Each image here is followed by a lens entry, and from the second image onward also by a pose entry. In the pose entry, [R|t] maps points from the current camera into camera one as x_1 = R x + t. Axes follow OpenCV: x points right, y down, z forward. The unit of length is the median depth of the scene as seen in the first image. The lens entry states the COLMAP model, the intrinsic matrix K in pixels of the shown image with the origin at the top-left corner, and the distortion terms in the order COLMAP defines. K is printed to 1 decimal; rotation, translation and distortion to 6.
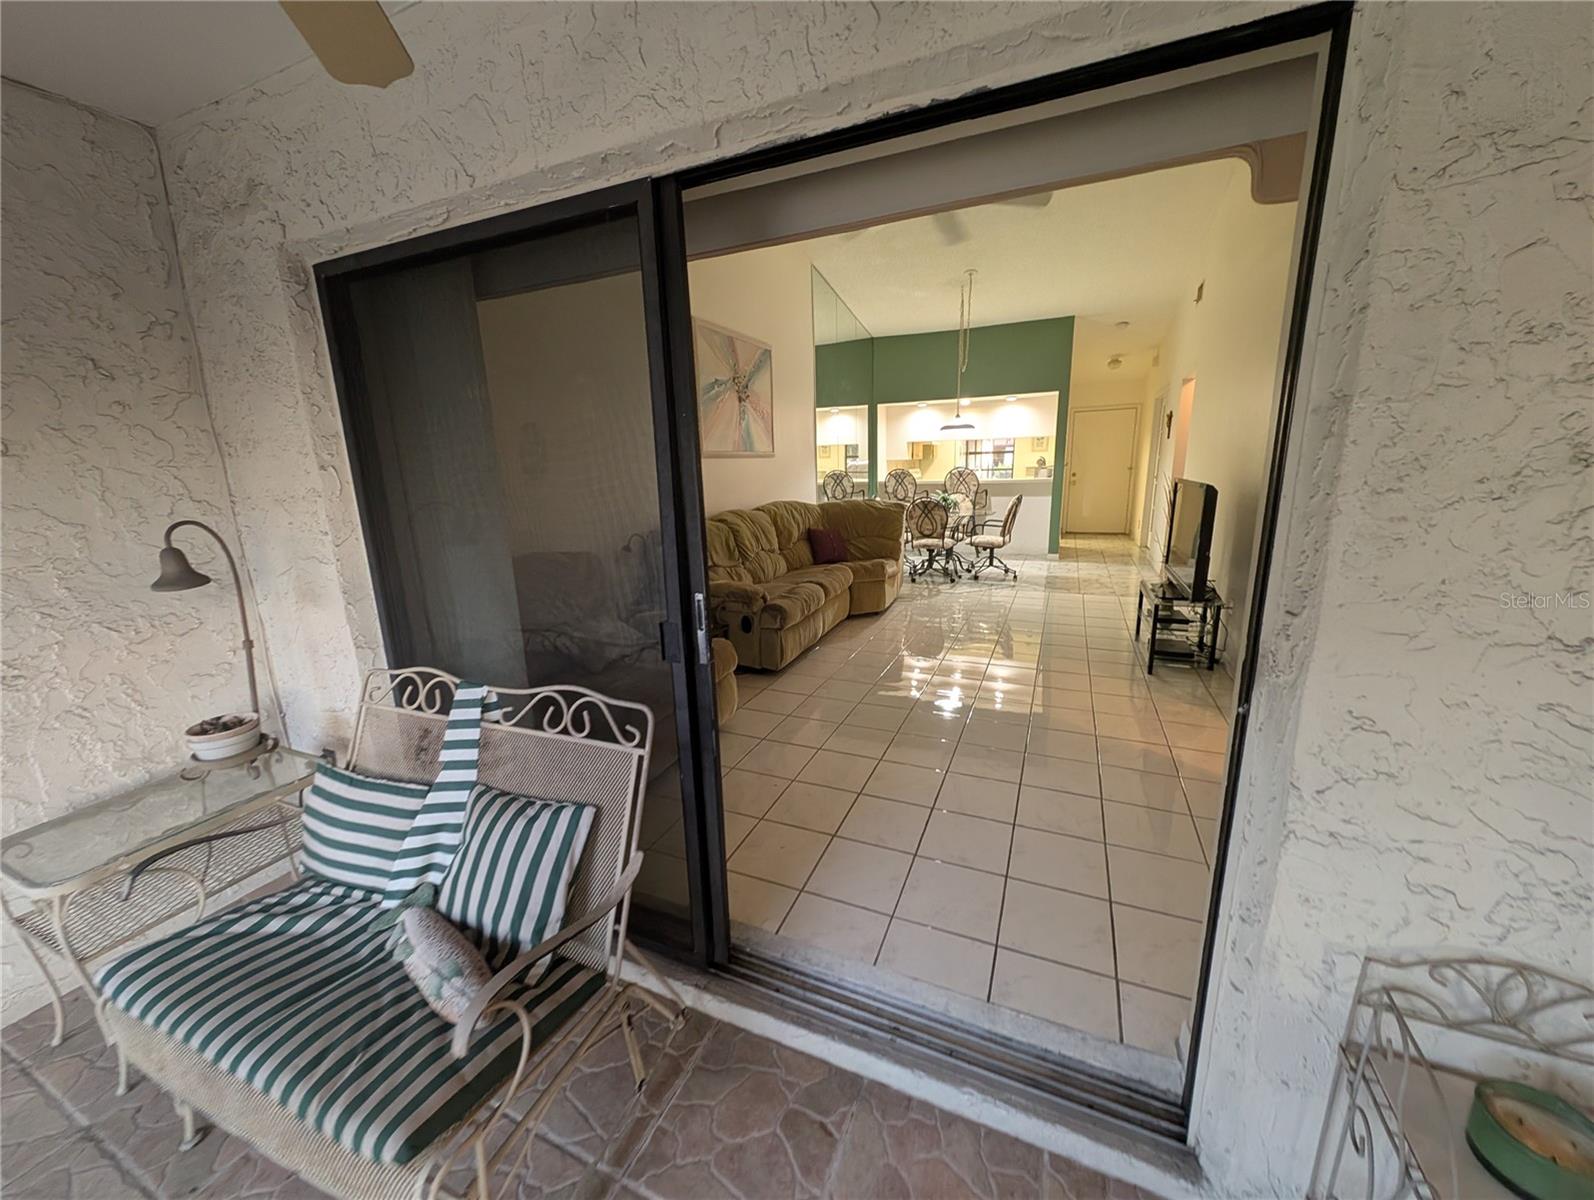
lens RADIAL K [[599.4, 0, 798.8], [0, 599.4, 600.4], [0, 0, 1]] dist [0.001771, 0.000058]
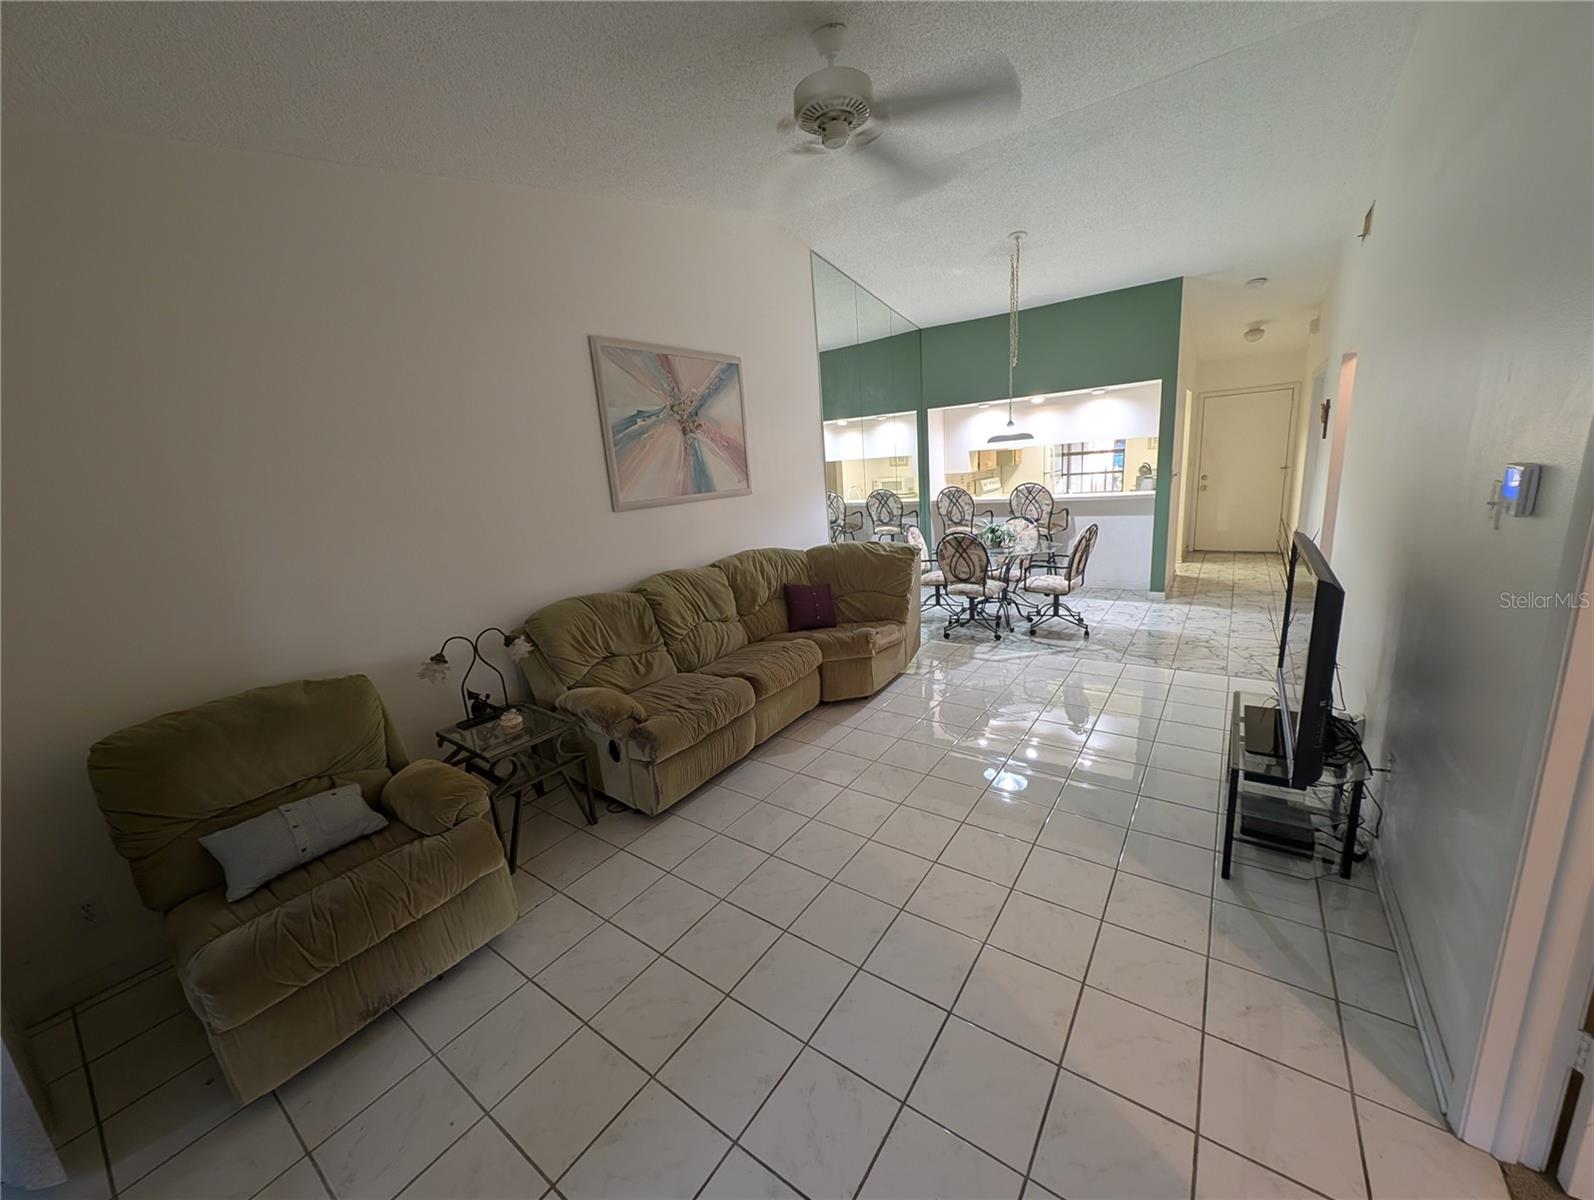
lens RADIAL K [[599.4, 0, 798.8], [0, 599.4, 600.4], [0, 0, 1]] dist [0.001771, 0.000058]
pose [[0.977360, 0.003259, -0.211557, 0.200674], [-0.001226, 0.999952, 0.009738, -0.105224], [0.211579, -0.009259, 0.977317, 0.222363]]
